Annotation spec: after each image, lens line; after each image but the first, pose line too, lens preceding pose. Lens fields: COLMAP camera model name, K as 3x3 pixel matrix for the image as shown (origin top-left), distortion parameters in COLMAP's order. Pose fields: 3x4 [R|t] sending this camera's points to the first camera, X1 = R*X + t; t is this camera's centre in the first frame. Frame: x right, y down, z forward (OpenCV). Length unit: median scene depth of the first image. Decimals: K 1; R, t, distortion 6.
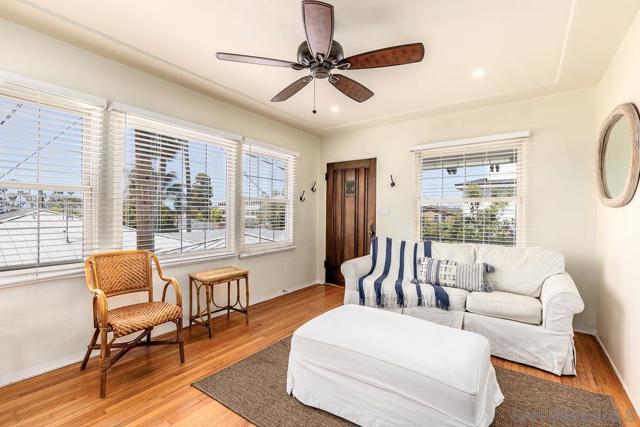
lens RADIAL K [[285.6, 0, 323.6], [0, 285.6, 211.2], [0, 0, 1]] dist [0.010351, -0.000395]
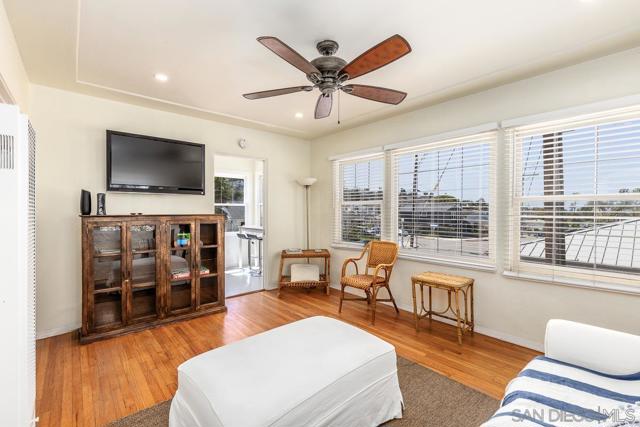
lens RADIAL K [[285.6, 0, 323.6], [0, 285.6, 211.2], [0, 0, 1]] dist [0.010351, -0.000395]
pose [[-0.221530, -0.002123, -0.975151, 0.764002], [0.000460, 0.999997, -0.002281, -0.015288], [0.975154, -0.000953, -0.221528, 0.900944]]
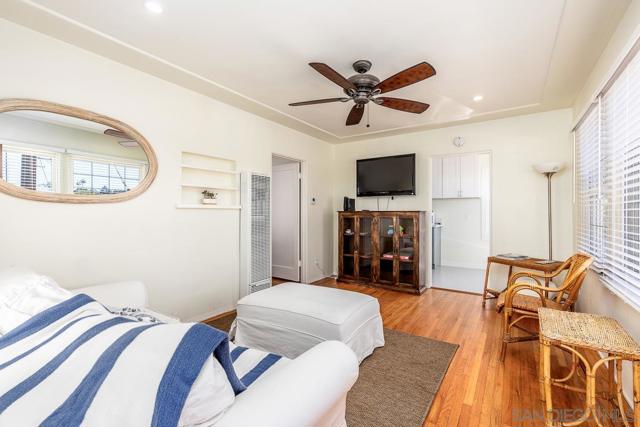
lens RADIAL K [[285.6, 0, 323.6], [0, 285.6, 211.2], [0, 0, 1]] dist [0.010351, -0.000395]
pose [[-0.999035, -0.007858, -0.043212, 0.150618], [-0.007479, 0.999932, -0.008940, 0.014411], [0.043279, -0.008609, -0.999026, 1.663170]]
